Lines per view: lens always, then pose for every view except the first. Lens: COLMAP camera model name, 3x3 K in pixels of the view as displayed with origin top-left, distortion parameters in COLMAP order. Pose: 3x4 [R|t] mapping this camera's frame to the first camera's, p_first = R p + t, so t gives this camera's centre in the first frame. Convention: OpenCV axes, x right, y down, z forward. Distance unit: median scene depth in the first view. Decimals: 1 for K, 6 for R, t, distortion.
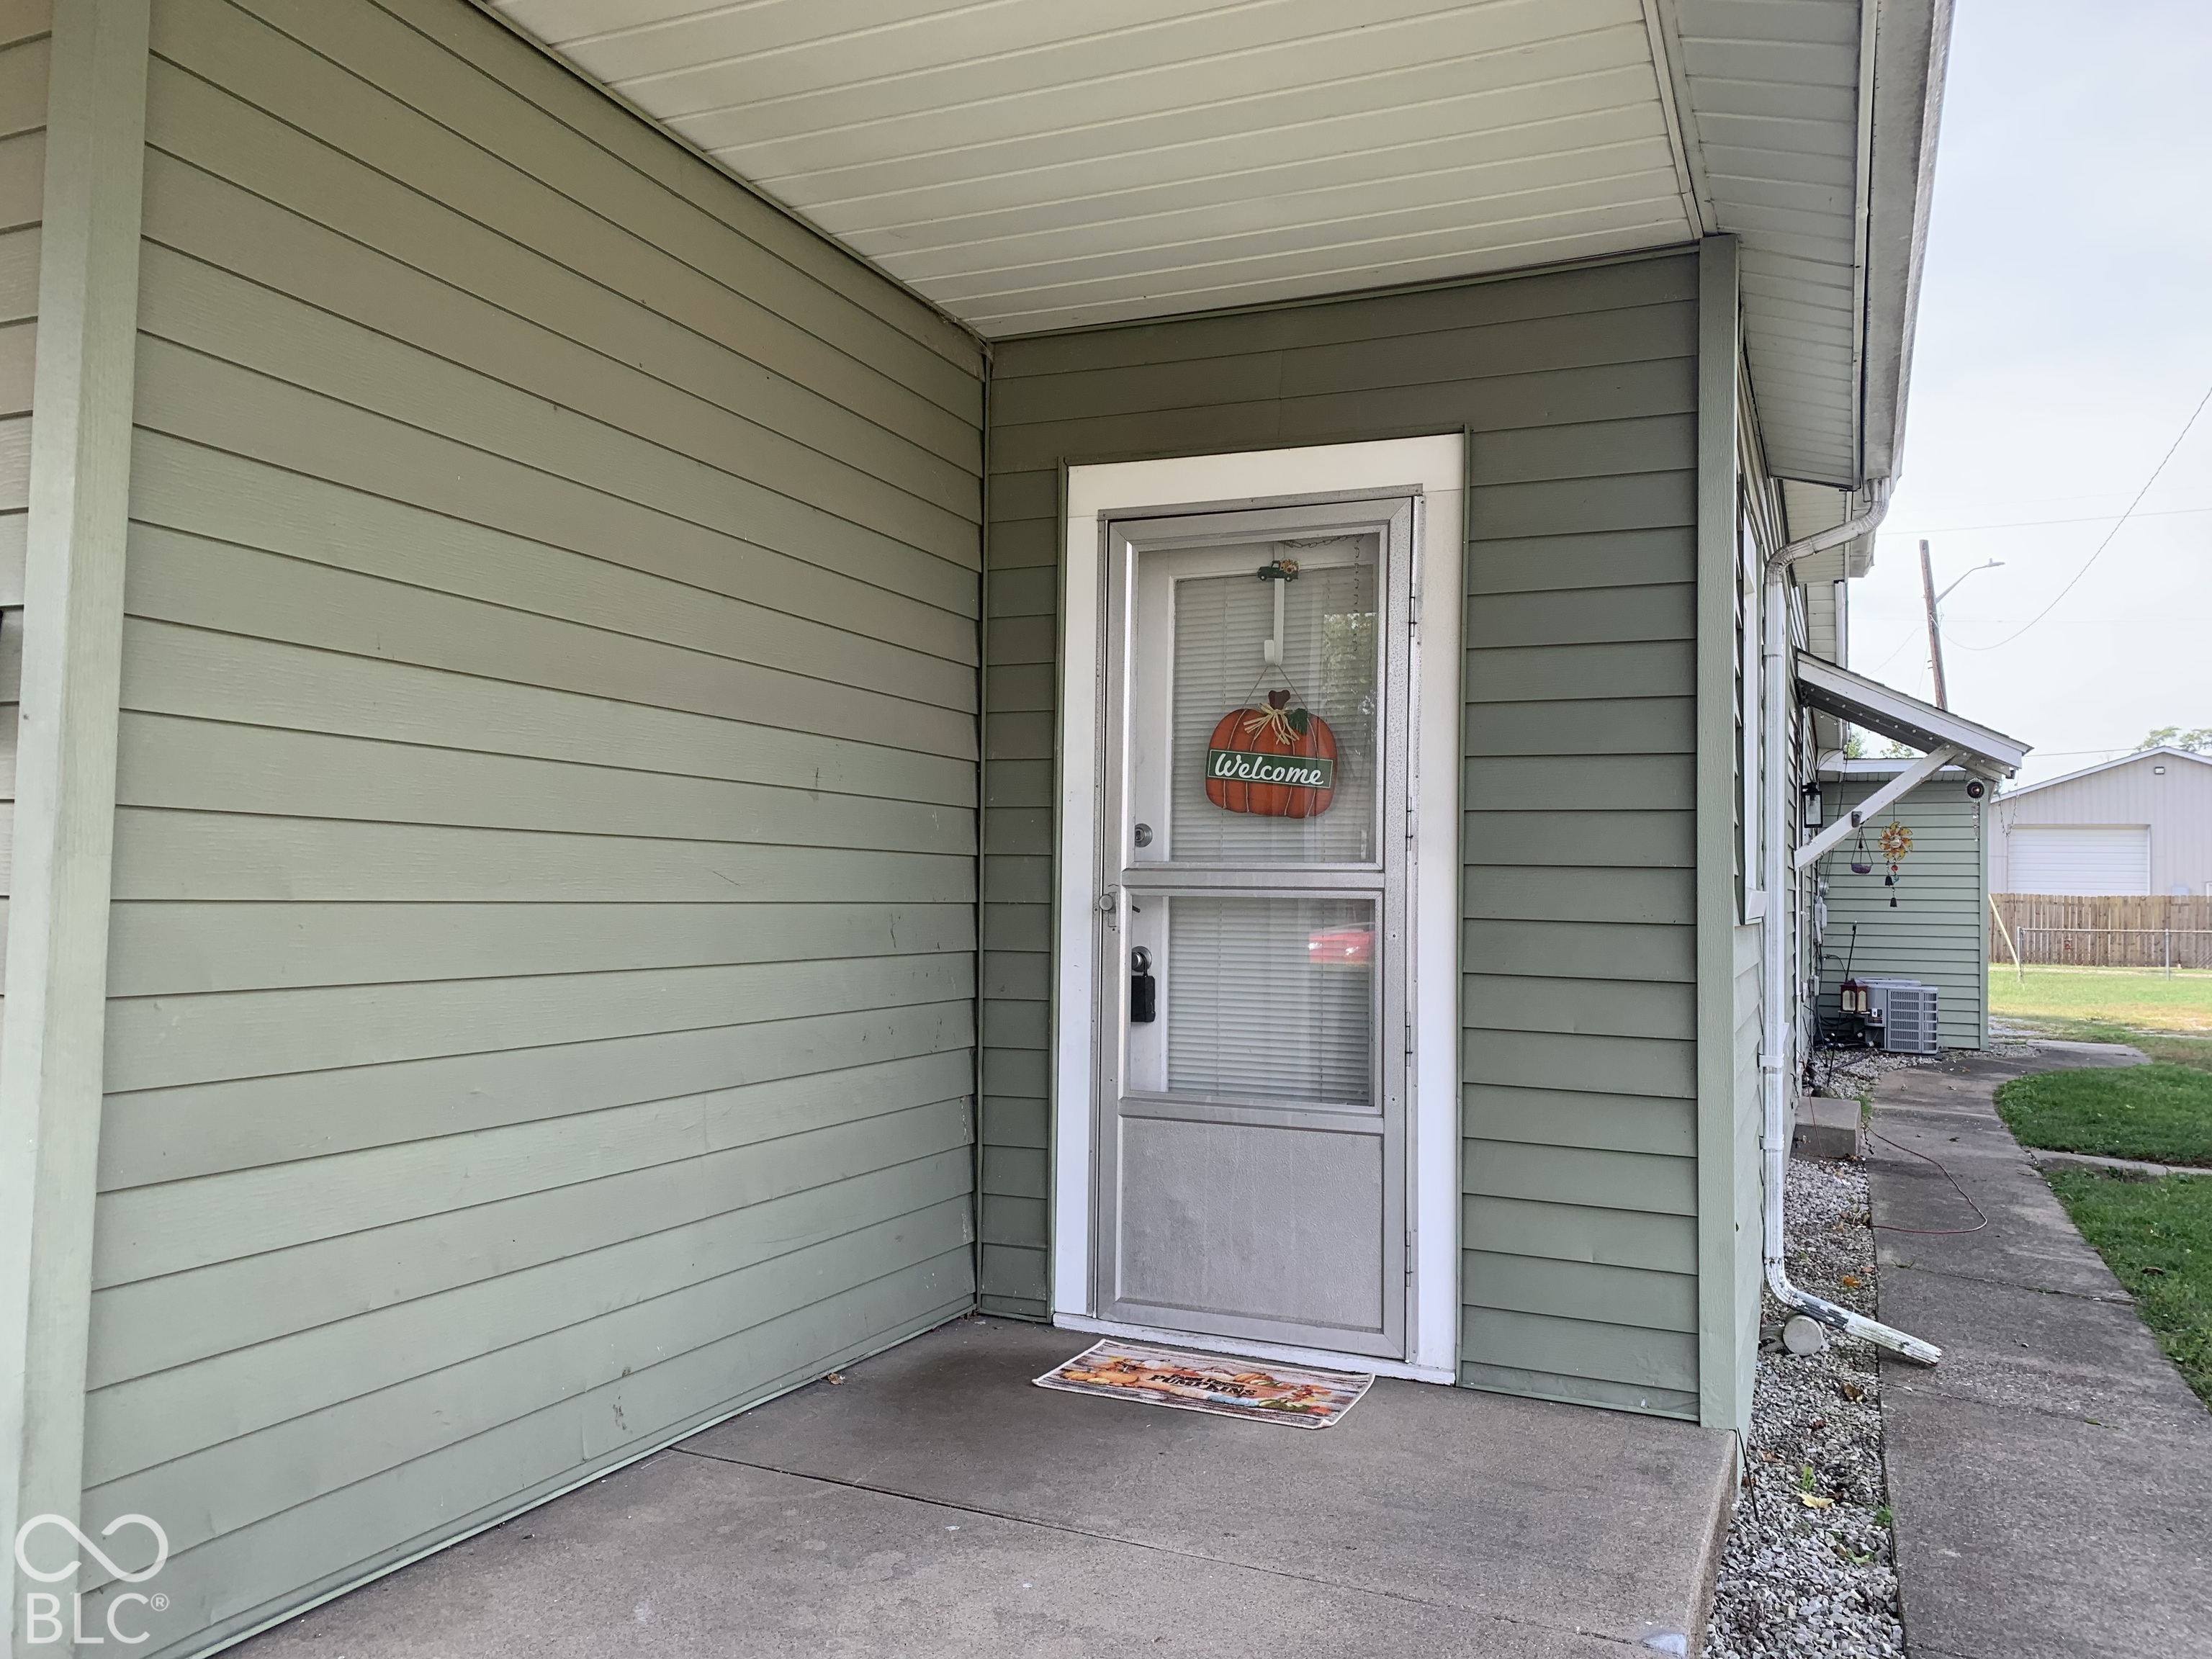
lens RADIAL K [[1676.6, 0, 1098.7], [0, 1676.6, 828.6], [0, 0, 1]] dist [0.009678, 0.003558]
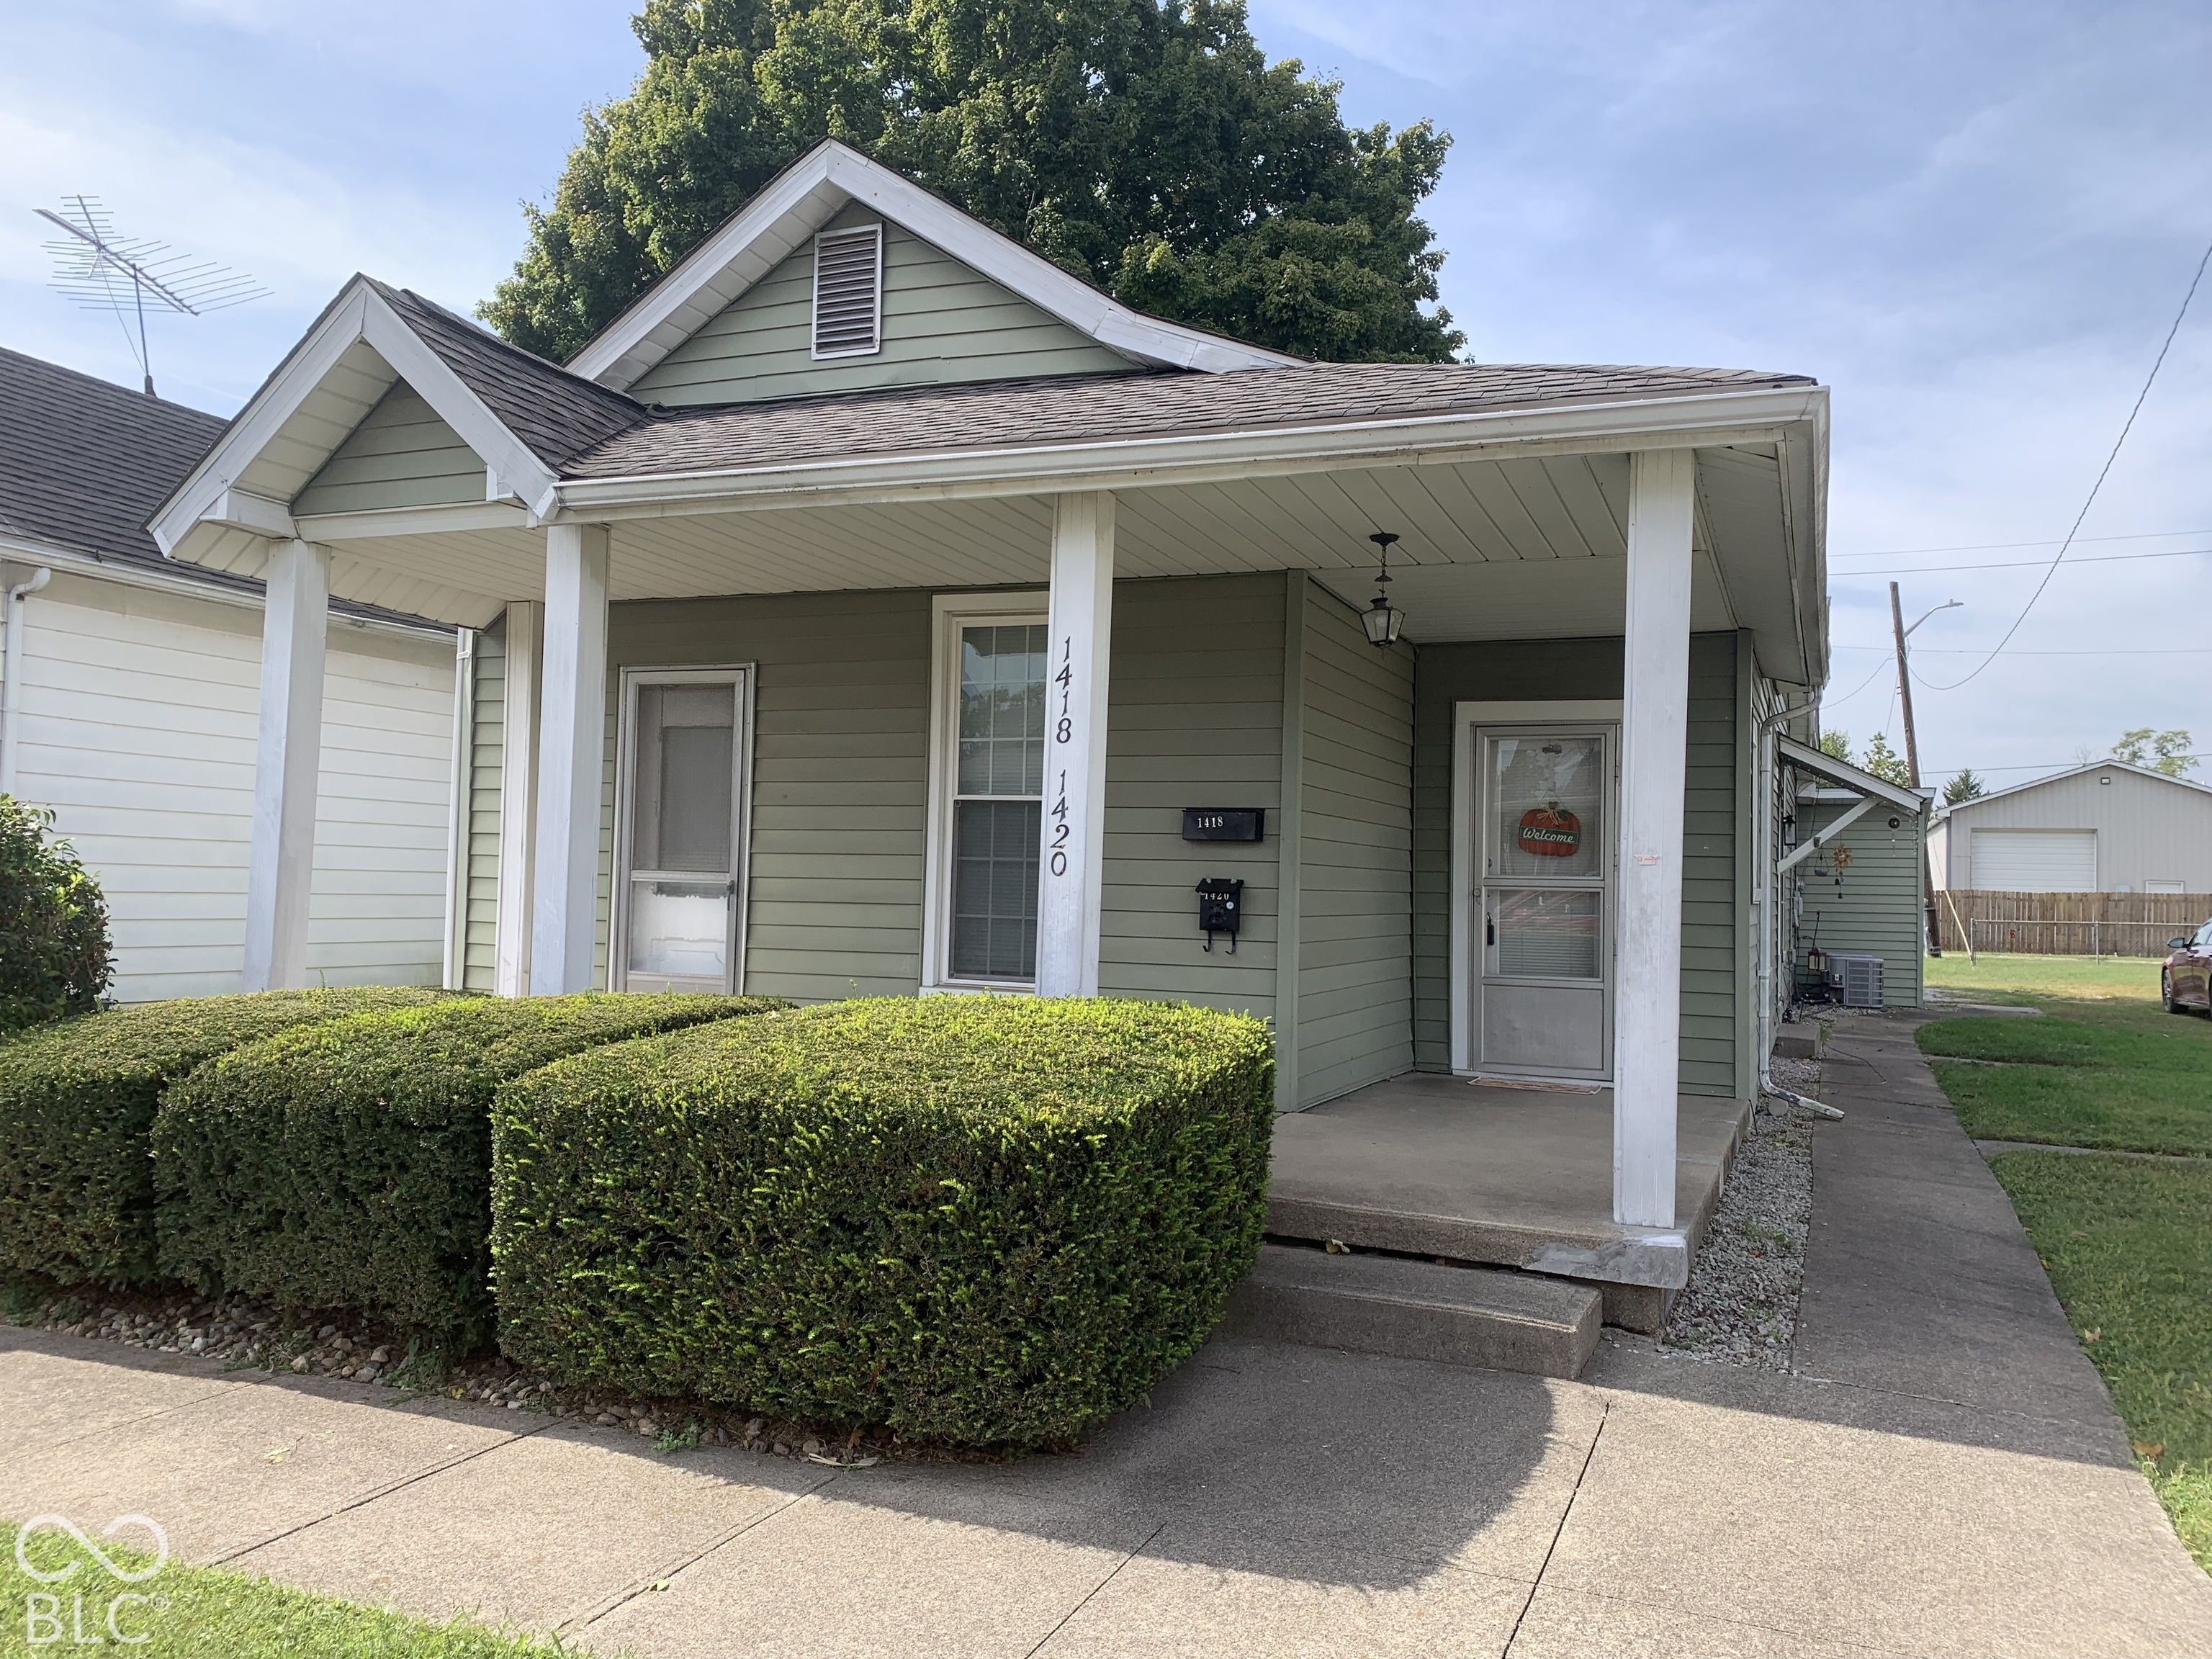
lens RADIAL K [[1676.6, 0, 1114.7], [0, 1676.6, 824.8], [0, 0, 1]] dist [0.009678, 0.003558]
pose [[0.999888, 0.005066, 0.014108, -0.139162], [-0.005100, 0.999984, 0.002351, -0.013800], [-0.014096, -0.002423, 0.999898, -0.343023]]
